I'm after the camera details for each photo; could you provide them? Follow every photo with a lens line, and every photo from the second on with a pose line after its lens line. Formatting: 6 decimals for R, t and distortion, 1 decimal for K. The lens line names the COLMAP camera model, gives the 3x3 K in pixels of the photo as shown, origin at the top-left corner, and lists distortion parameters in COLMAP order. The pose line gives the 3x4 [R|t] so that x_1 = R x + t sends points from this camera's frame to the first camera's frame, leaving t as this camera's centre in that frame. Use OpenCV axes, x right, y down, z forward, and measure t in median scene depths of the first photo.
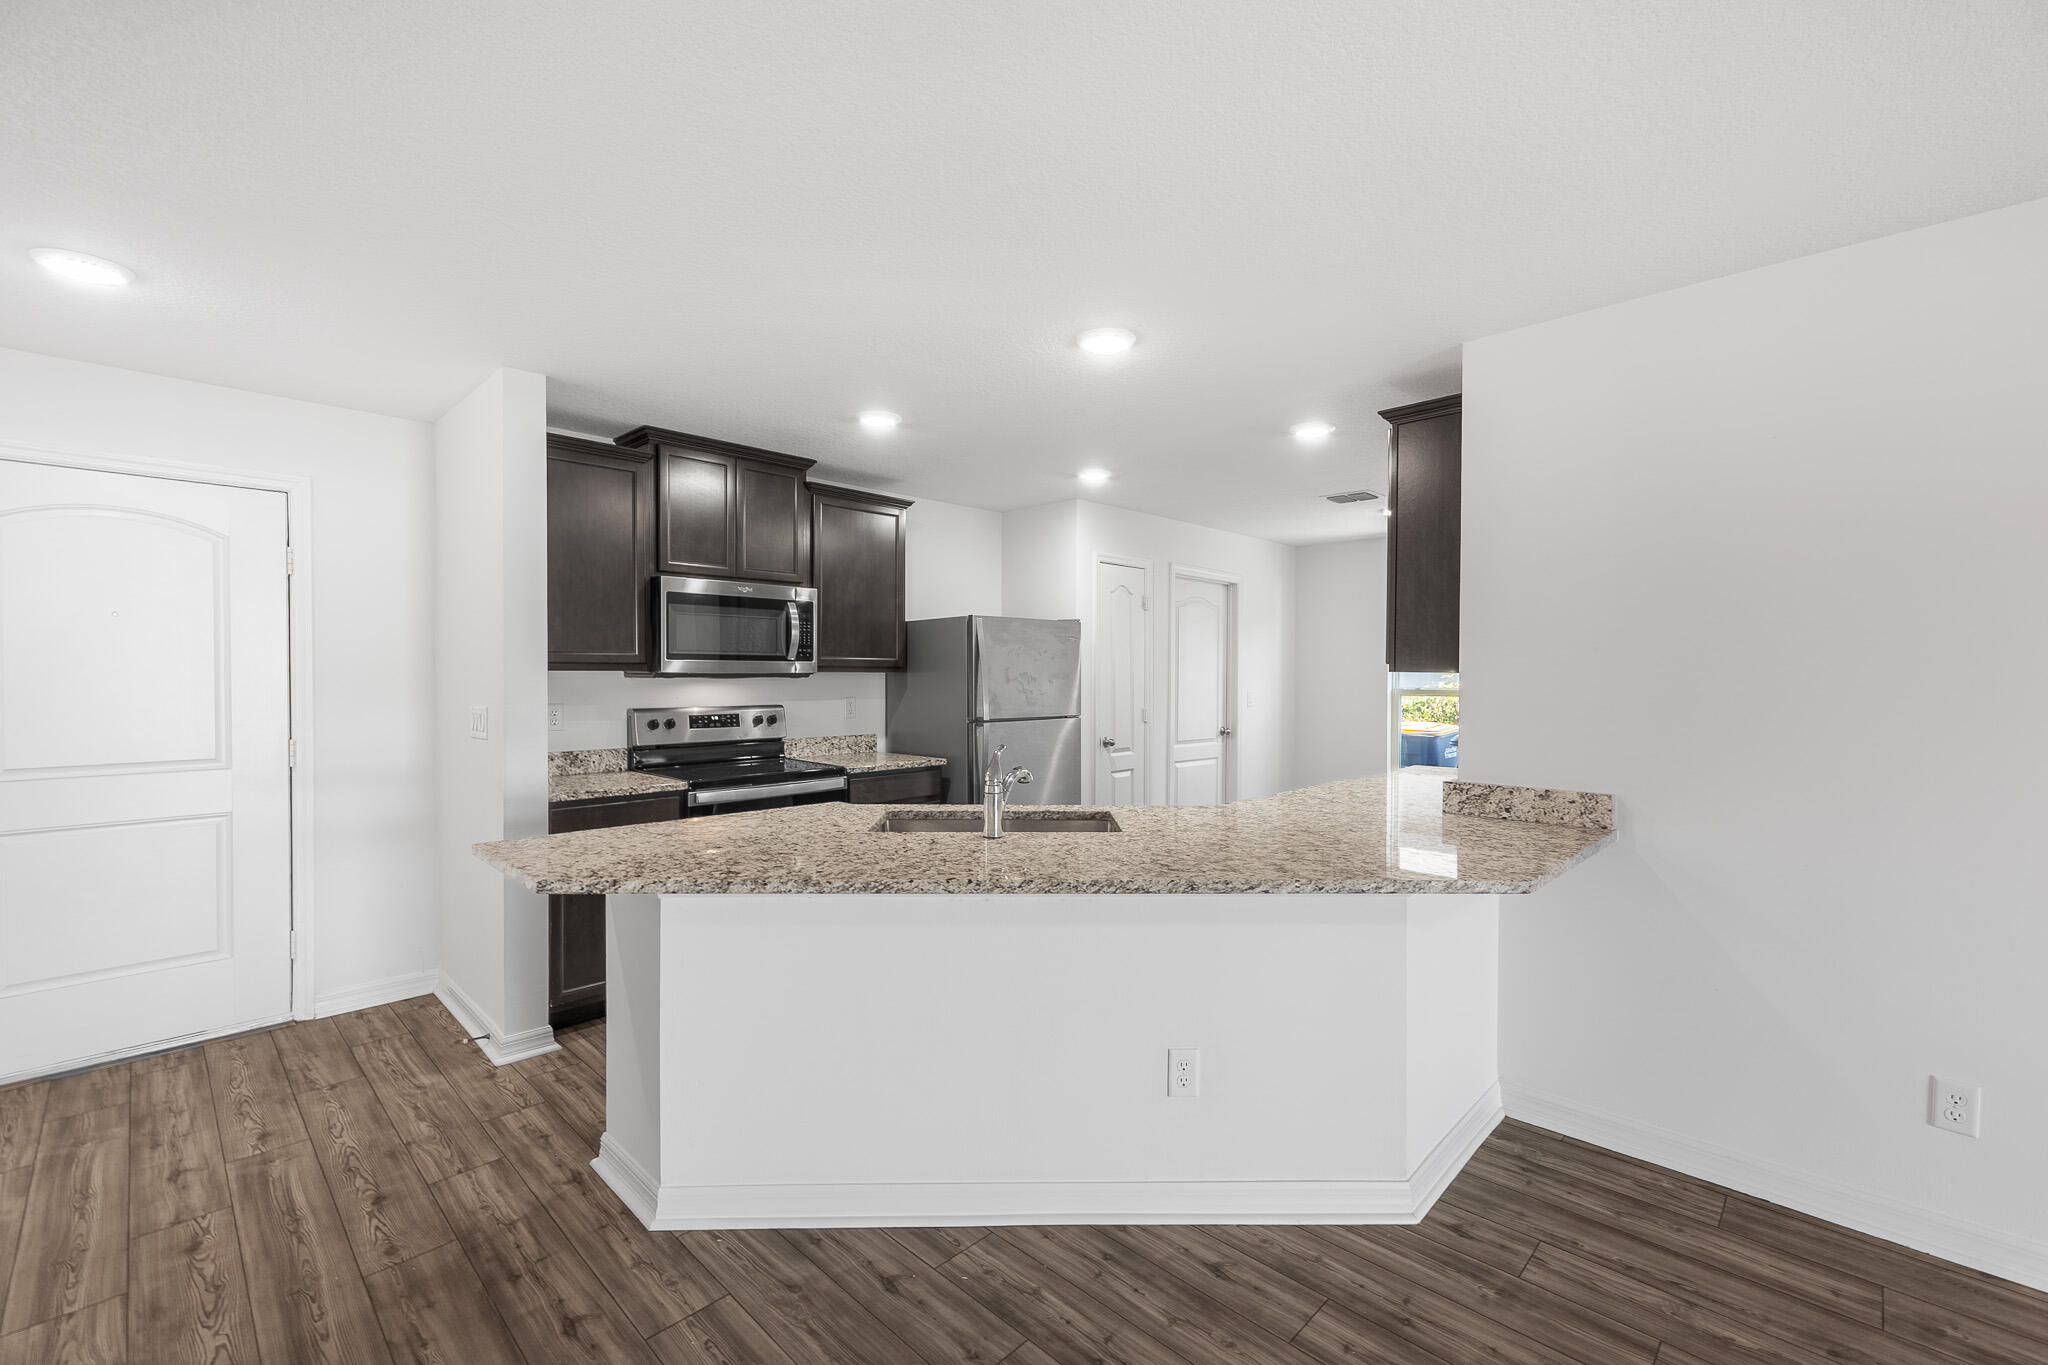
lens RADIAL K [[867.8, 0, 1037.9], [0, 867.8, 683.3], [0, 0, 1]] dist [0.004433, 0.000207]
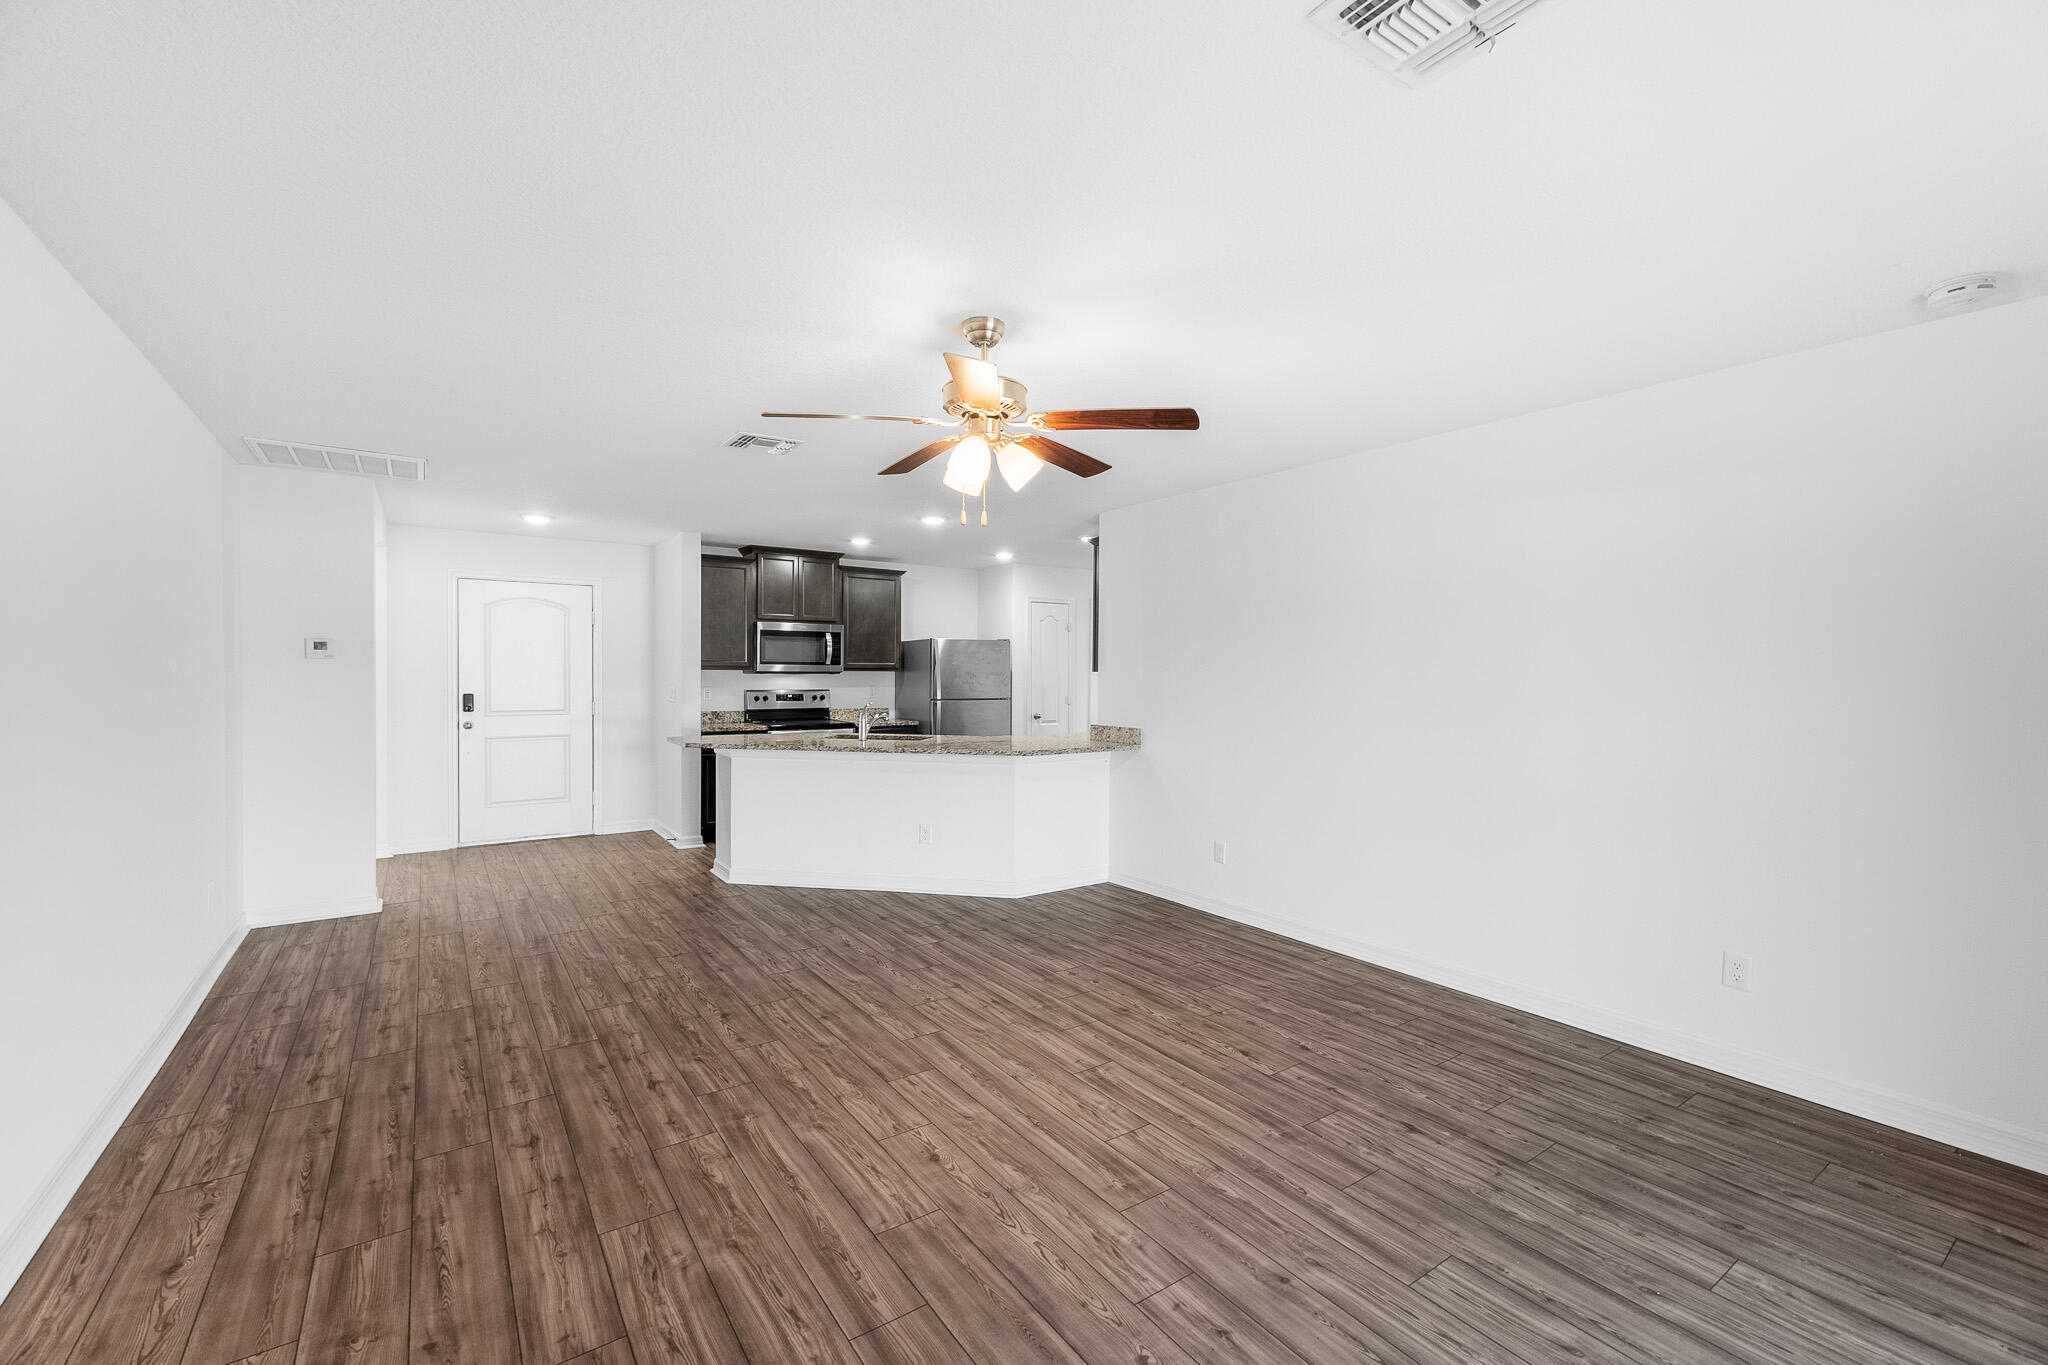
lens RADIAL K [[867.8, 0, 1037.9], [0, 867.8, 683.3], [0, 0, 1]] dist [0.004433, 0.000207]
pose [[0.981824, 0.005181, -0.189722, 0.546639], [-0.005403, 0.999985, -0.000652, 0.012713], [0.189716, 0.001665, 0.981838, -0.784146]]
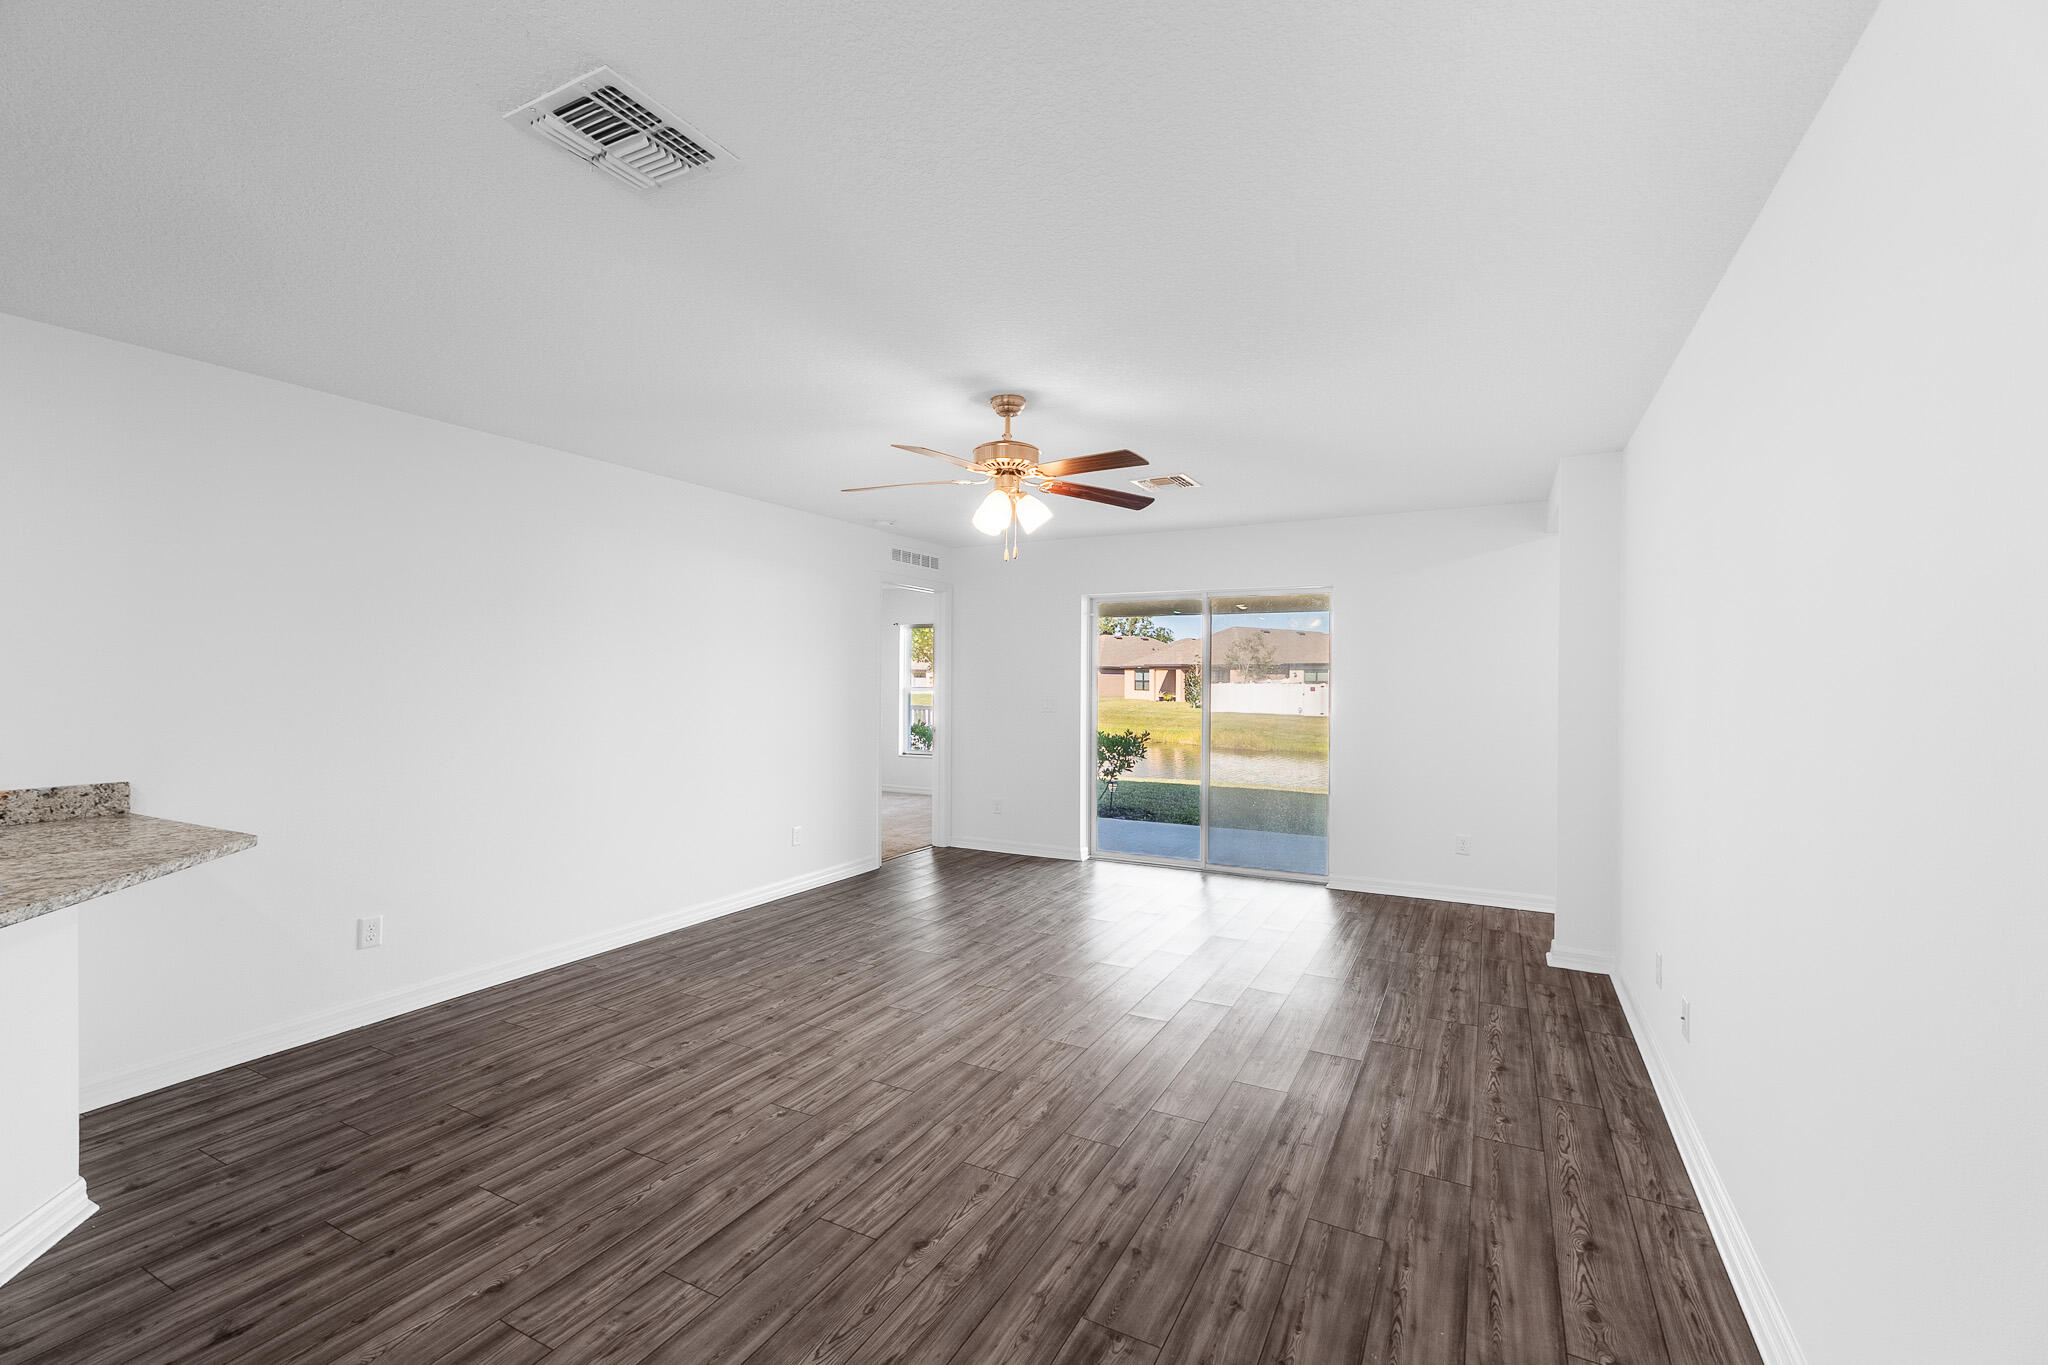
lens RADIAL K [[867.8, 0, 1037.9], [0, 867.8, 683.3], [0, 0, 1]] dist [0.004433, 0.000207]
pose [[-0.280357, -0.008456, 0.959858, -0.494518], [0.005969, 0.999927, 0.010552, -0.002253], [-0.959877, 0.008688, -0.280286, 0.125236]]
